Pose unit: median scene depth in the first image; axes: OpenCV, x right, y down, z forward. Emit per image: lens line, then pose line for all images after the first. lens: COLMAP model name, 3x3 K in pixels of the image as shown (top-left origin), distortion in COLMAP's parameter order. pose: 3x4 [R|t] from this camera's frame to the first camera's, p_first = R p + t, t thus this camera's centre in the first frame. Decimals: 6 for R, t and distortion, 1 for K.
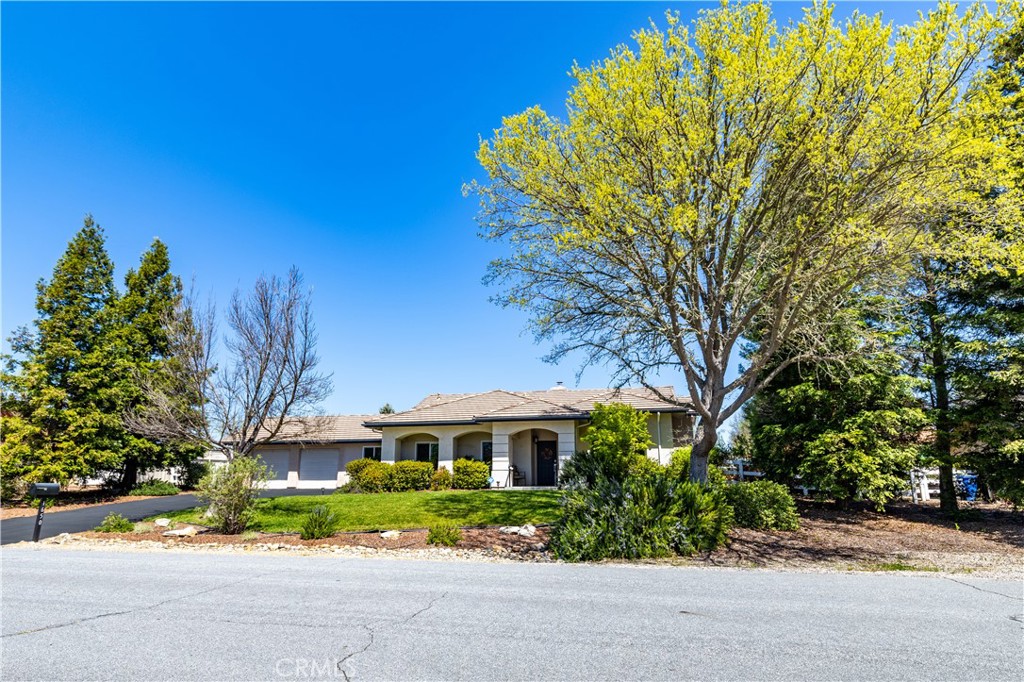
lens RADIAL K [[554.6, 0, 510.5], [0, 554.6, 348.6], [0, 0, 1]] dist [0.004220, 0.000745]
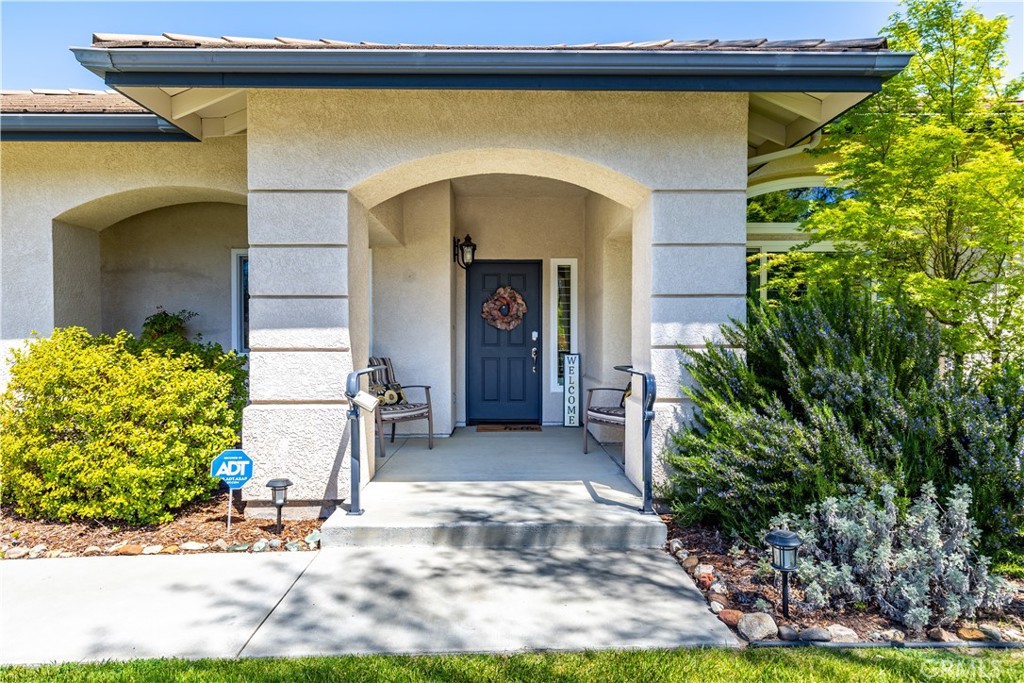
lens RADIAL K [[646.8, 0, 509.8], [0, 646.8, 348.2], [0, 0, 1]] dist [0.008332, -0.007313]
pose [[0.976703, -0.000630, 0.214593, 0.002099], [-0.052199, 0.969263, 0.240425, 0.155220], [-0.208148, -0.246026, 0.946650, 0.816269]]
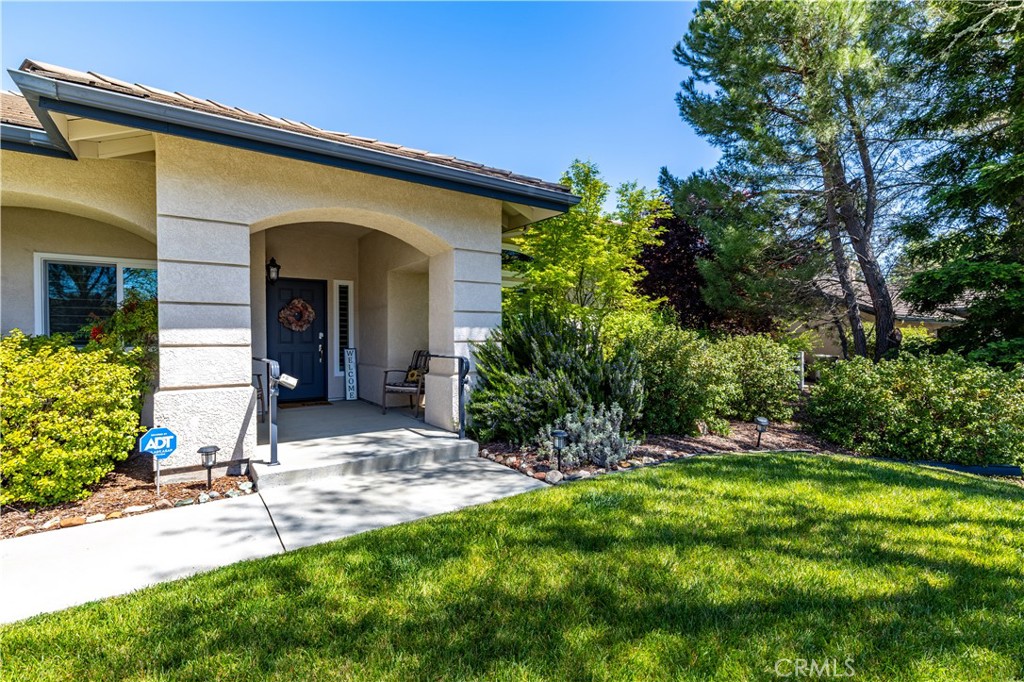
lens RADIAL K [[481.0, 0, 513.3], [0, 481.0, 345.8], [0, 0, 1]] dist [-0.002408, 0.000085]
pose [[0.687983, -0.010379, 0.725653, -0.071543], [-0.167176, 0.970740, 0.172383, 0.154792], [-0.706210, -0.239908, 0.666117, 0.809129]]
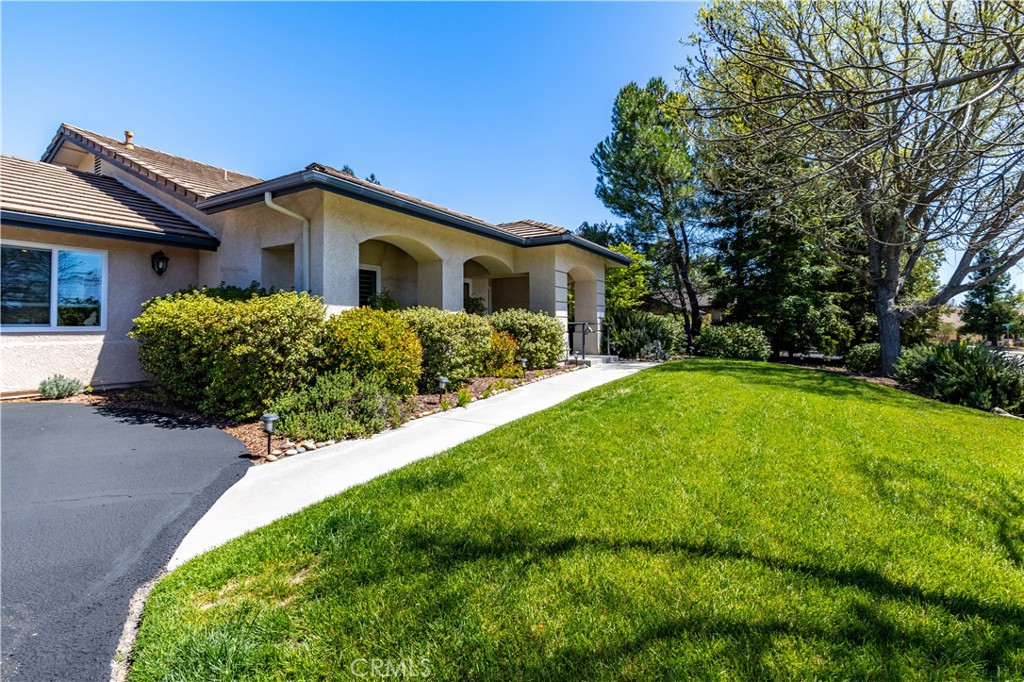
lens RADIAL K [[461.7, 0, 506.4], [0, 461.7, 314.9], [0, 0, 1]] dist [-0.001600, -0.000519]
pose [[0.327049, 0.020523, 0.944784, -0.504385], [-0.217294, 0.974609, 0.054048, 0.191562], [-0.919686, -0.222972, 0.323205, 0.917821]]
